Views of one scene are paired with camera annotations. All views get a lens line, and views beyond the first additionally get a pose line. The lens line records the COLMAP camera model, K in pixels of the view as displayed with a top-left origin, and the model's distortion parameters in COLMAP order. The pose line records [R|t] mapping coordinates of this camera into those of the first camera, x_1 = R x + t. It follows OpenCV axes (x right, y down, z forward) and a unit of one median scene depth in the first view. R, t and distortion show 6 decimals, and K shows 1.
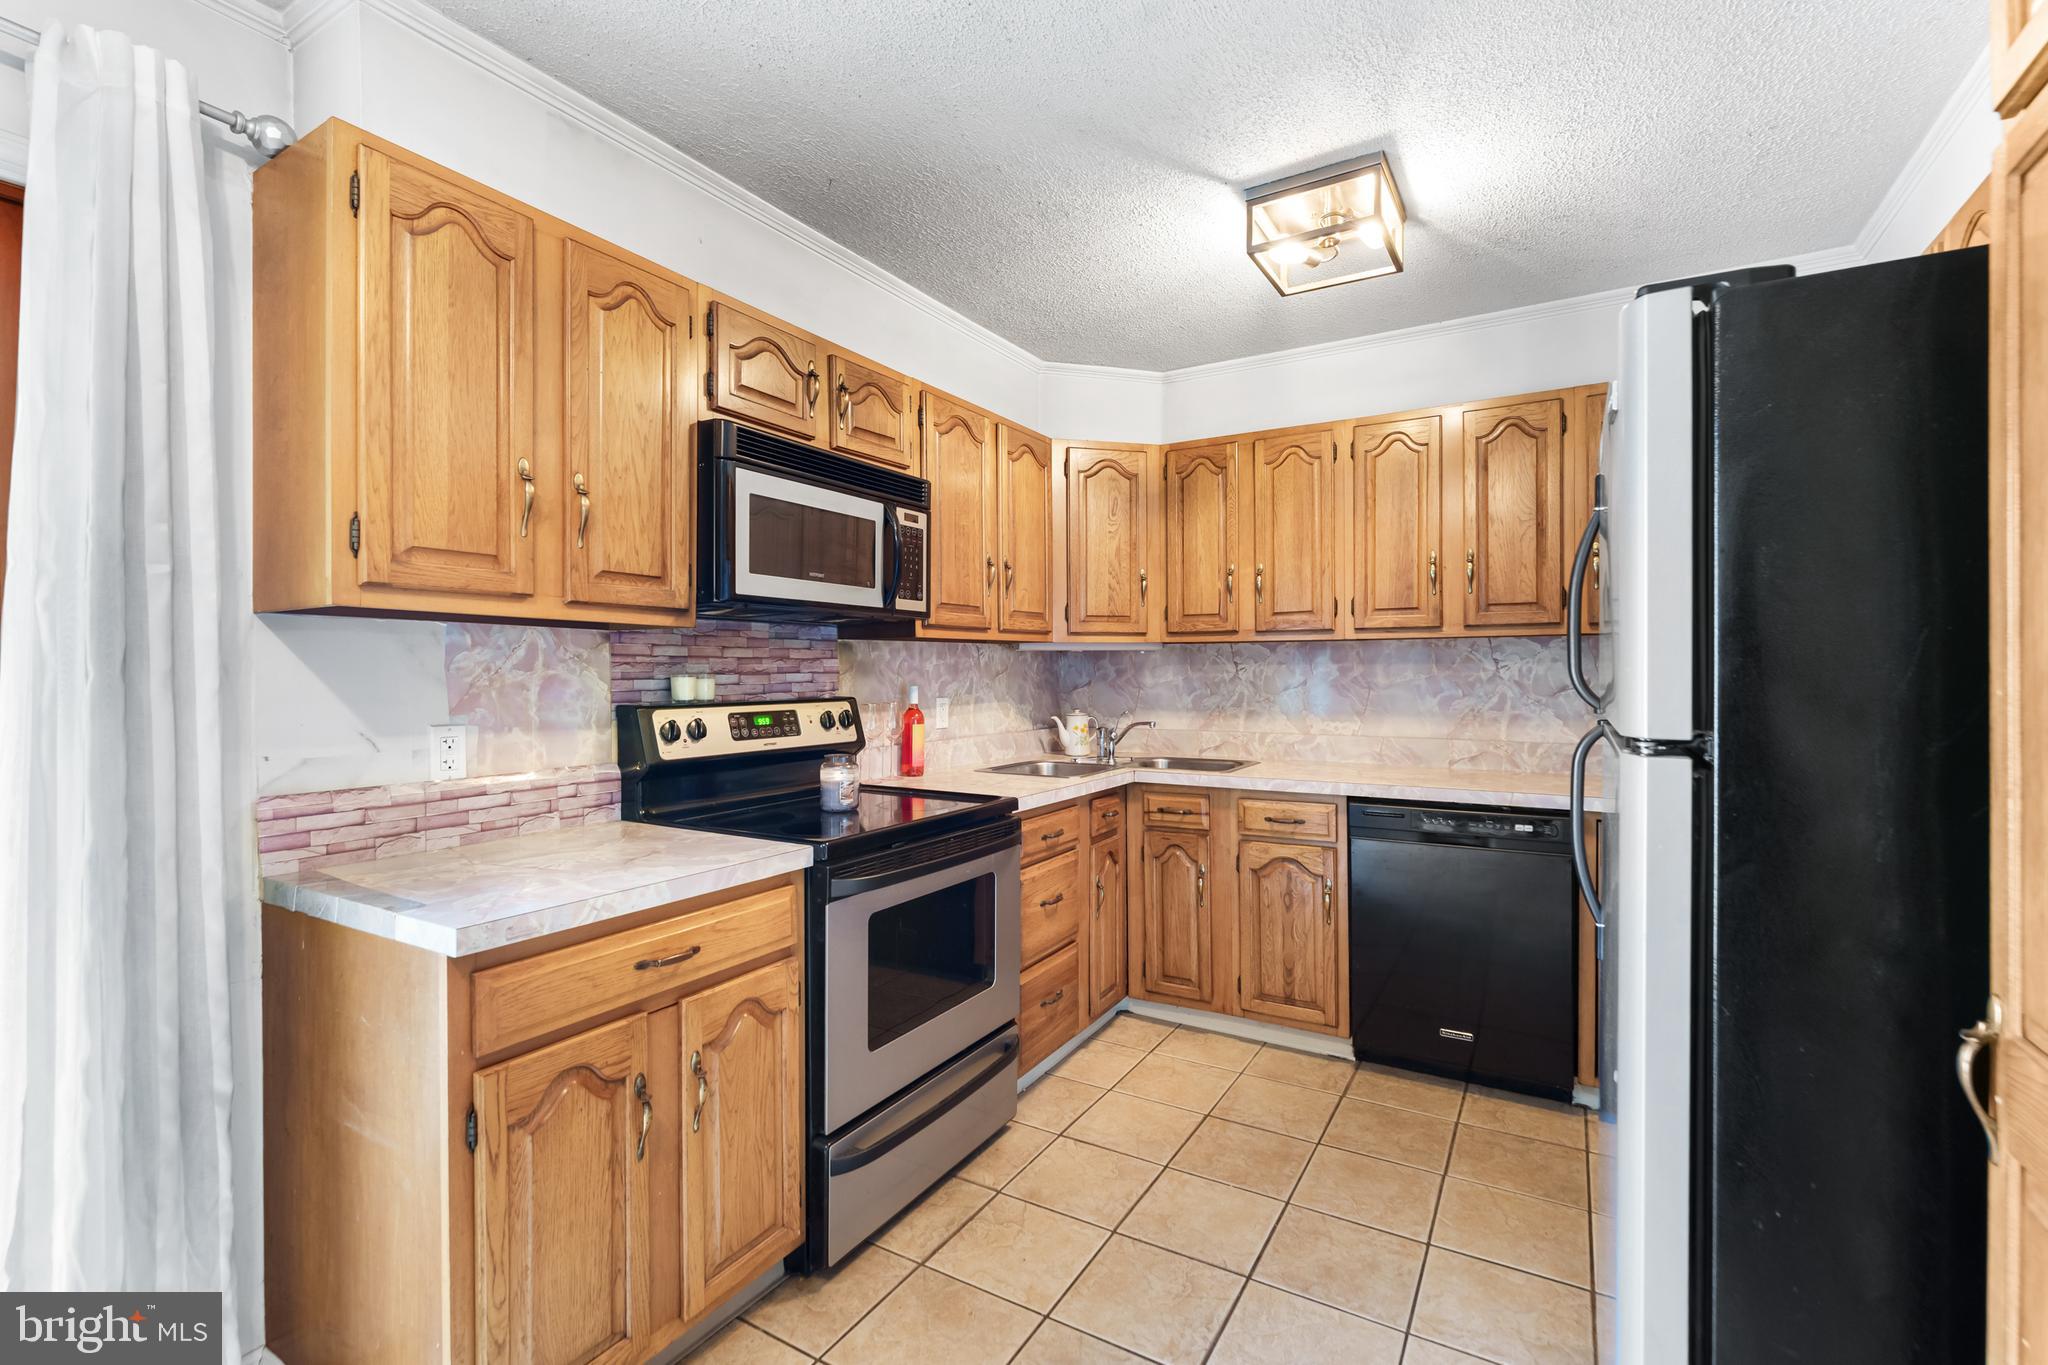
lens RADIAL K [[897.8, 0, 1032.5], [0, 897.8, 677.9], [0, 0, 1]] dist [-0.002676, -0.000690]
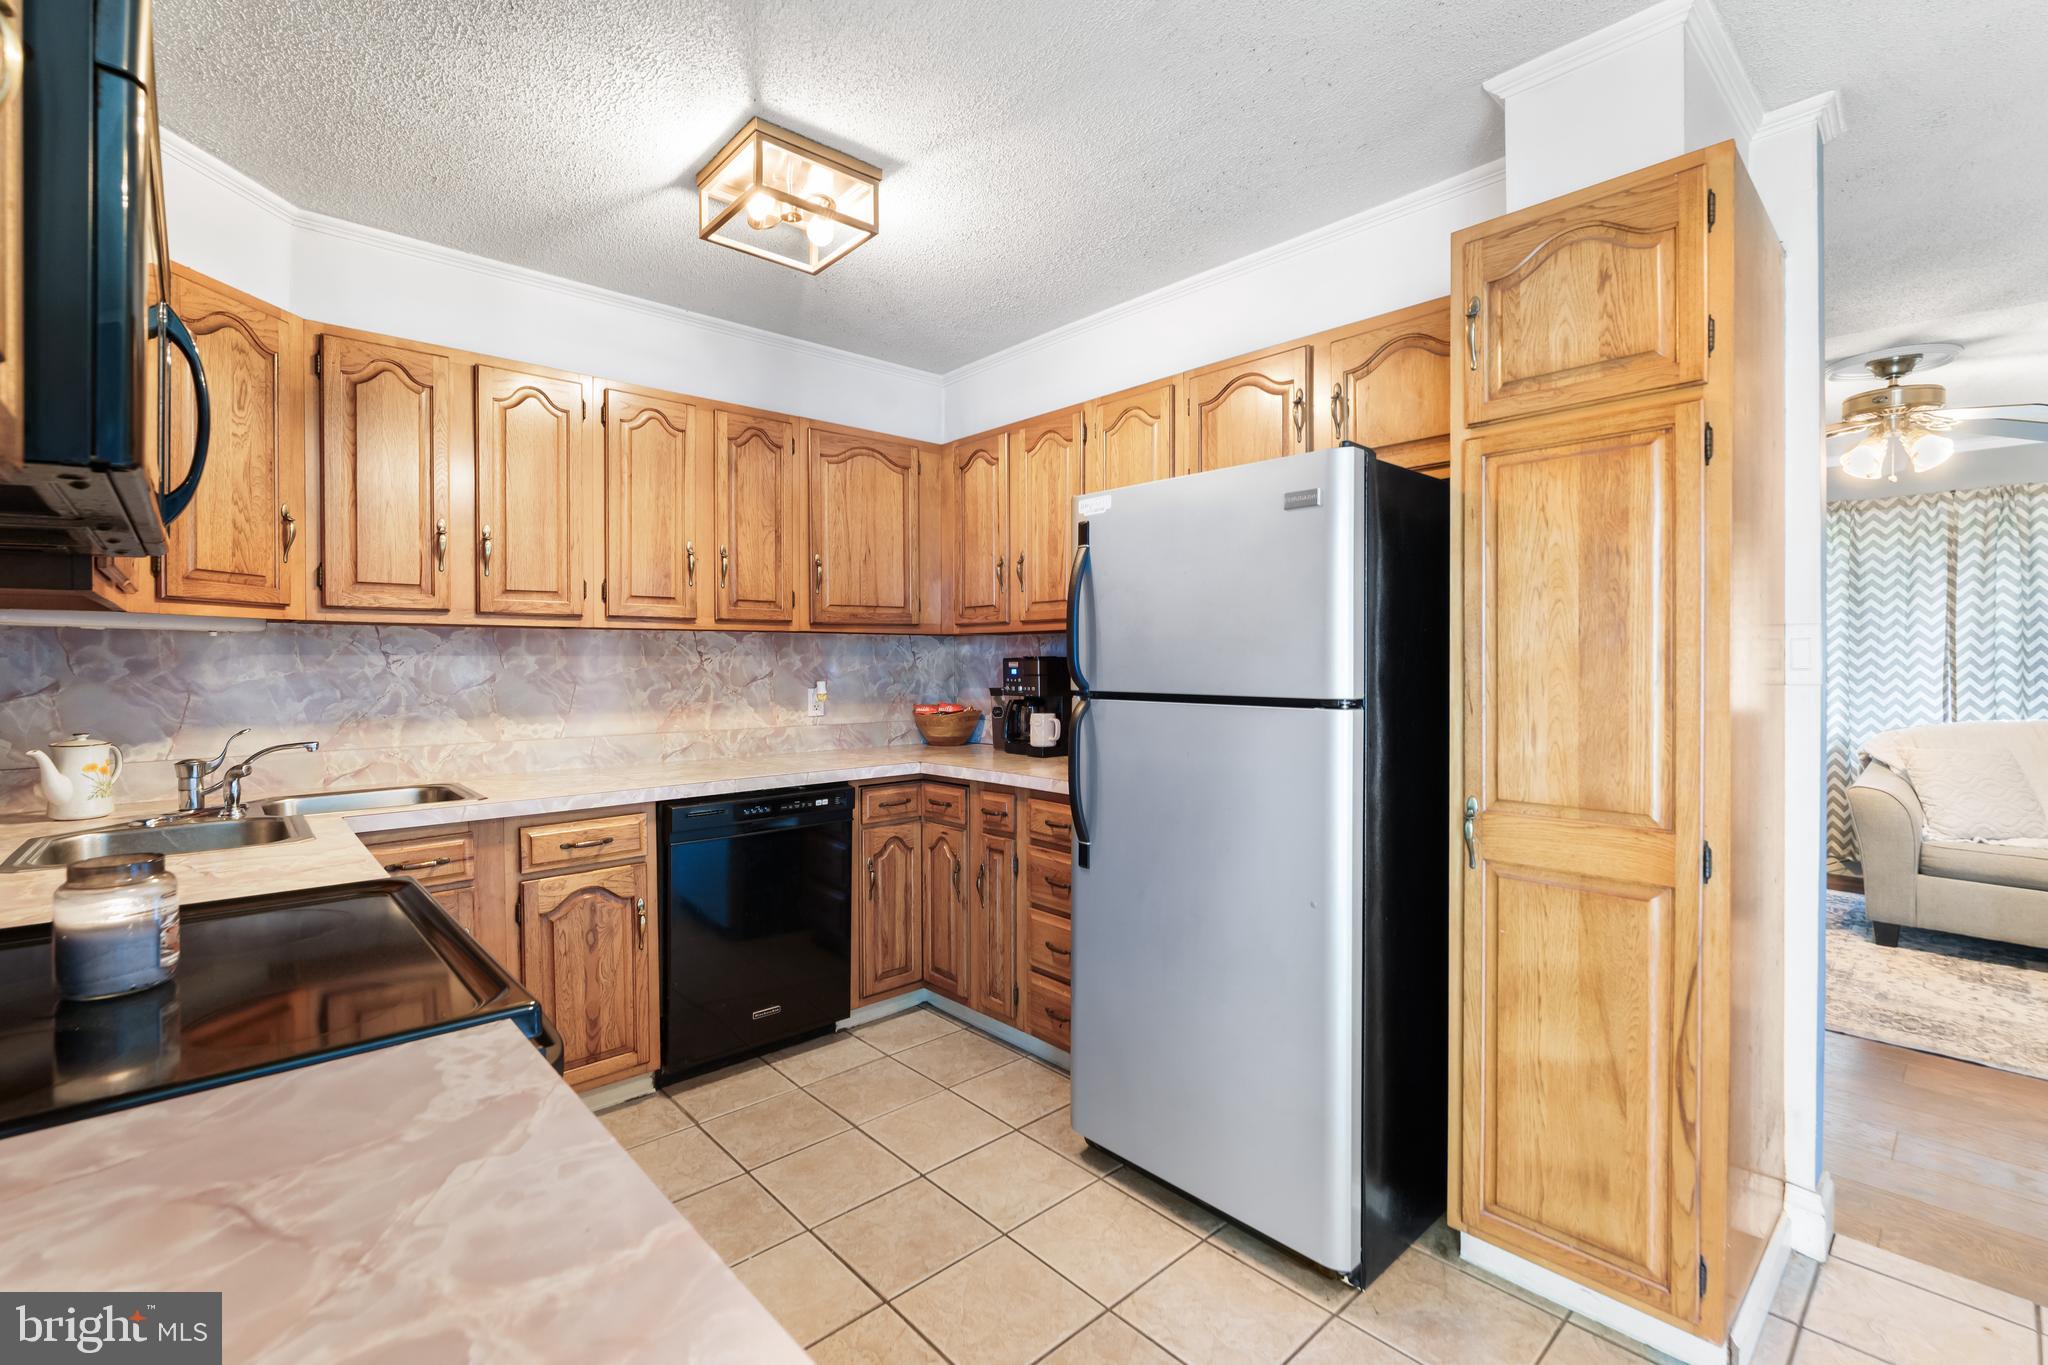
lens RADIAL K [[896.4, 0, 1028.9], [0, 896.4, 668.1], [0, 0, 1]] dist [-0.001665, -0.000166]
pose [[0.288069, -0.005249, 0.957595, -0.492316], [0.009839, 0.999948, 0.002521, -0.001872], [-0.957559, 0.008695, 0.288105, 0.458266]]
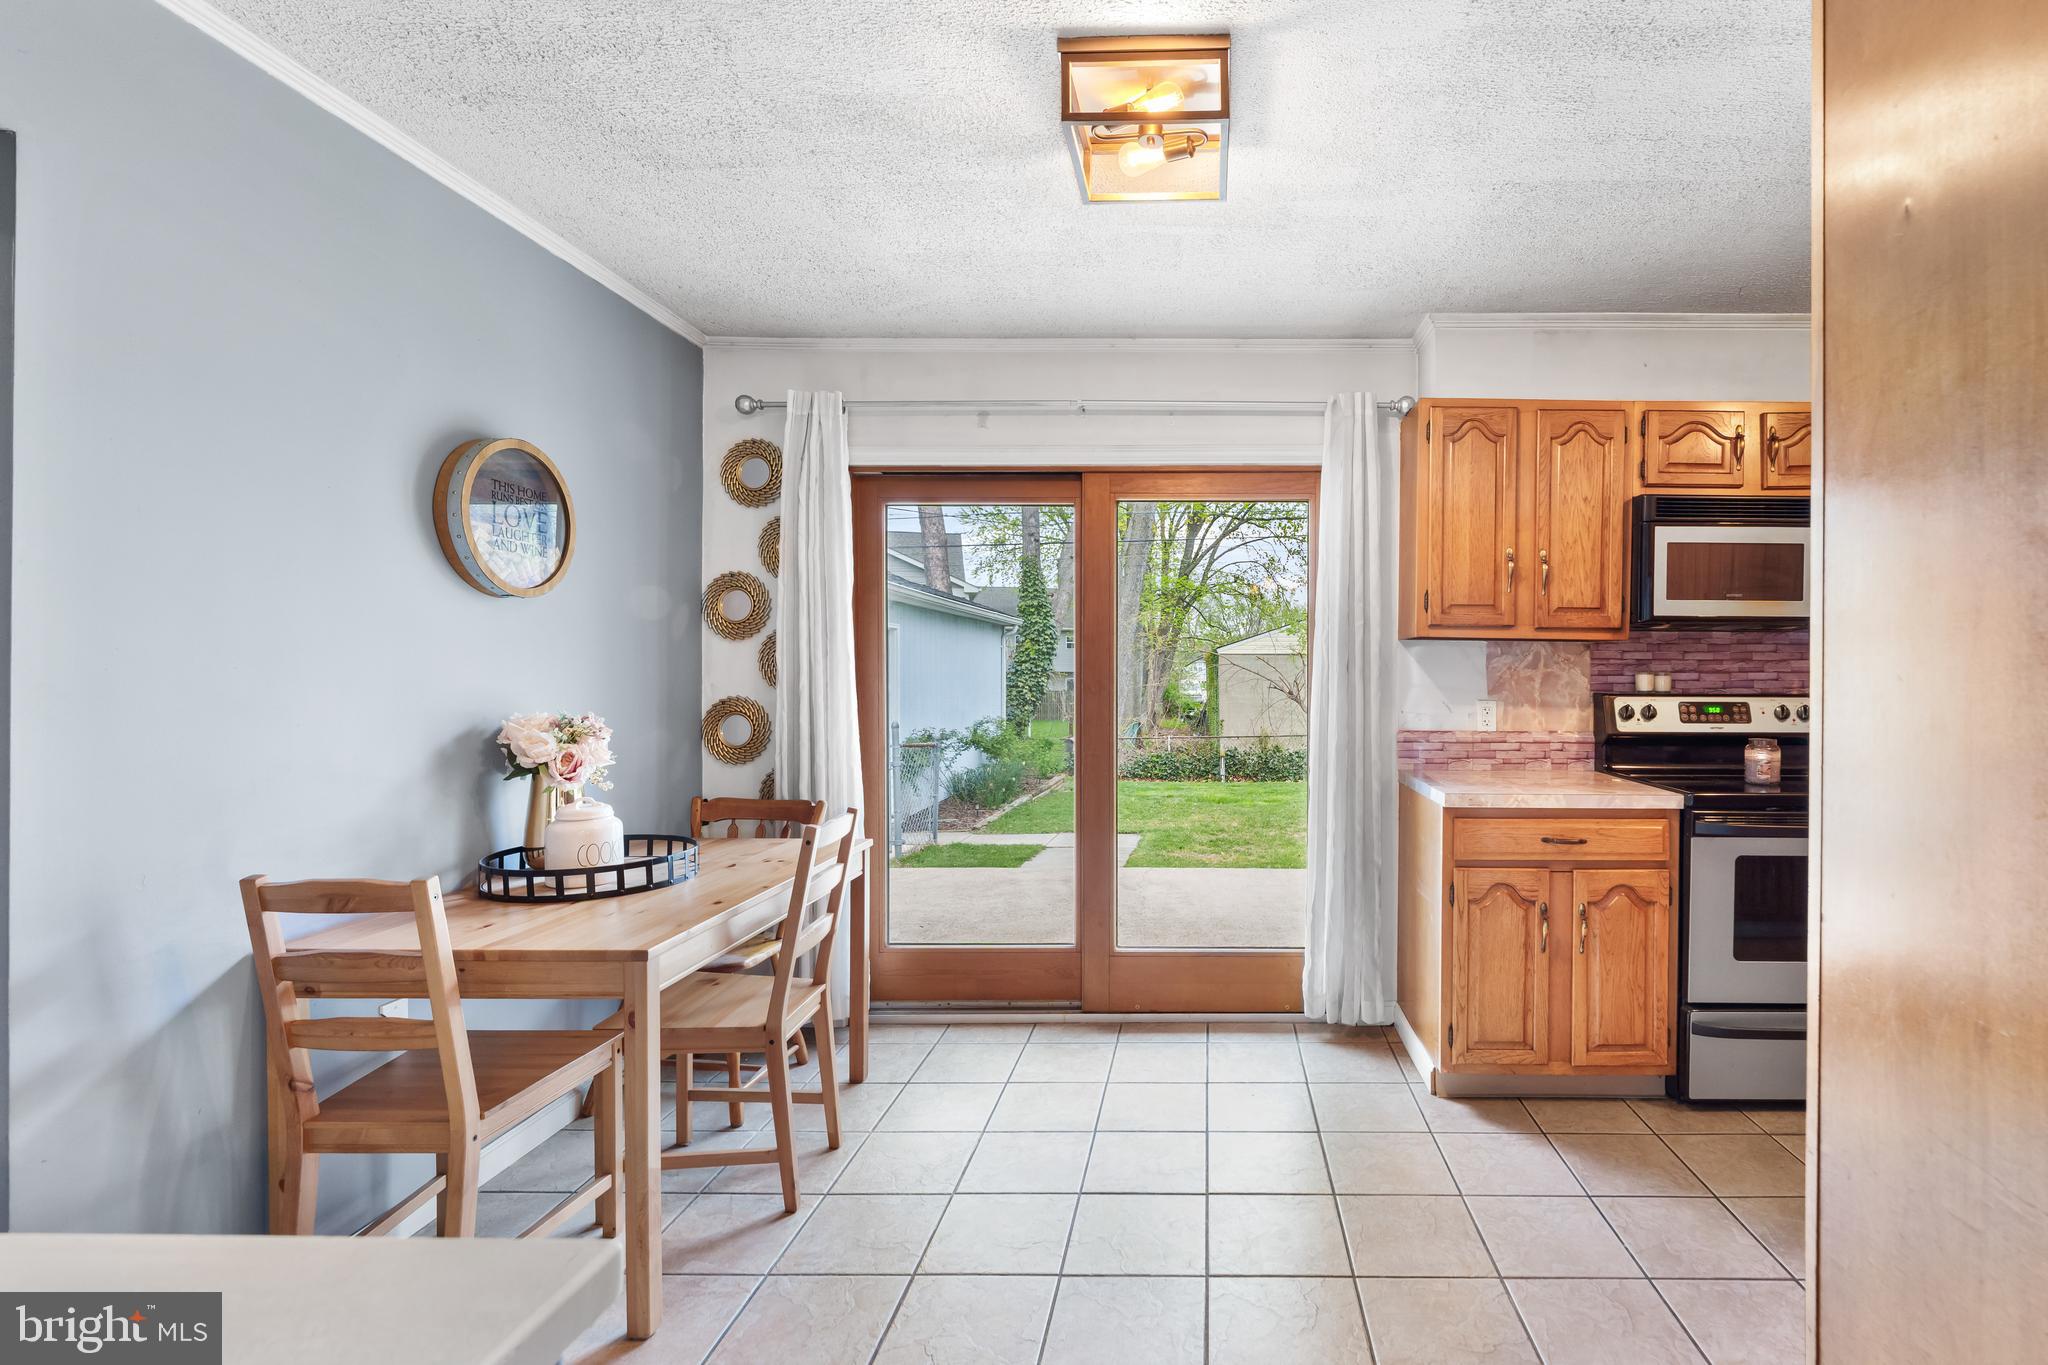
lens RADIAL K [[947.1, 0, 1211.0], [0, 947.1, 679.4], [0, 0, 1]] dist [-0.002581, -0.000306]
pose [[0.512843, 0.014840, -0.858354, 0.503722], [-0.012472, 0.999874, 0.009835, 0.000821], [0.858392, 0.005662, 0.512963, -0.310432]]
